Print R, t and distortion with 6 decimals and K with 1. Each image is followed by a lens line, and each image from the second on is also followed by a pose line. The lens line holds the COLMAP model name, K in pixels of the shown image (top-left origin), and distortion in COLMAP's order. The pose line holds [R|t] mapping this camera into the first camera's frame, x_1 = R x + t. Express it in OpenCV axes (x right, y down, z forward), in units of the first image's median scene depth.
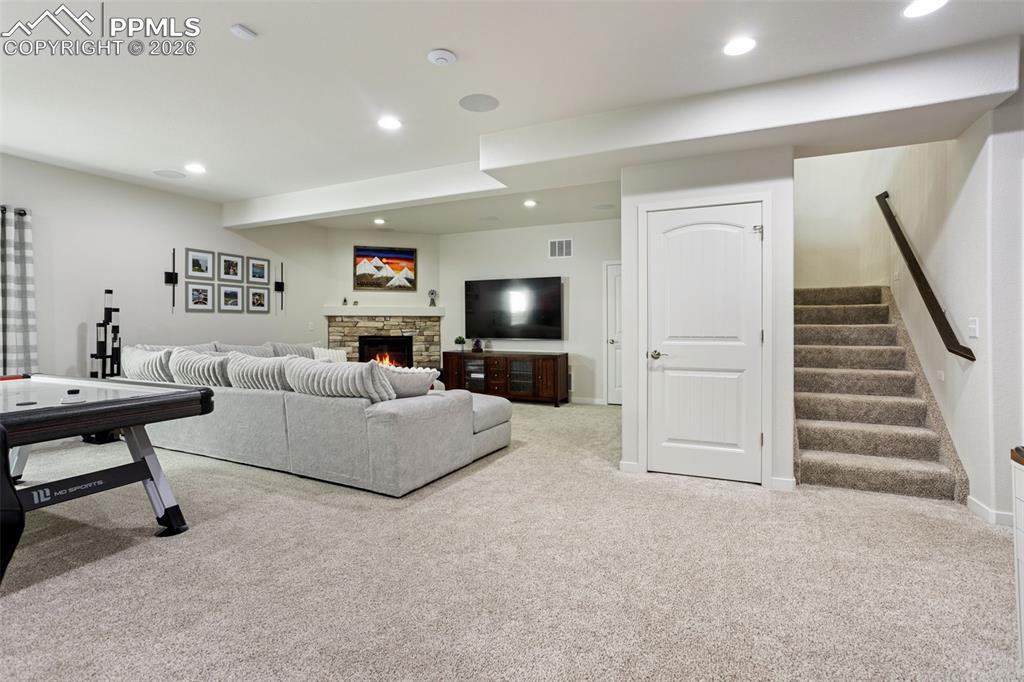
lens RADIAL K [[500.4, 0, 512.6], [0, 500.4, 333.6], [0, 0, 1]] dist [-0.013293, 0.002716]
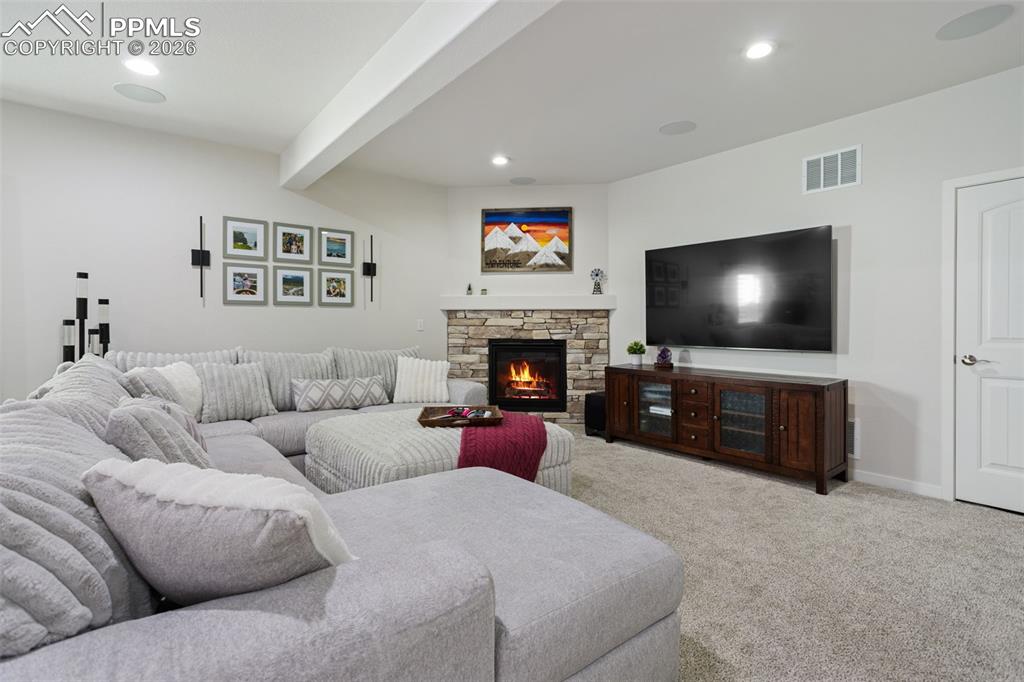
lens RADIAL K [[500.4, 0, 511.8], [0, 500.4, 328.2], [0, 0, 1]] dist [-0.013293, 0.002716]
pose [[0.898975, 0.004952, -0.437972, 0.027323], [-0.007830, 0.999958, -0.004767, -0.007177], [0.437930, 0.007715, 0.898976, 0.406181]]
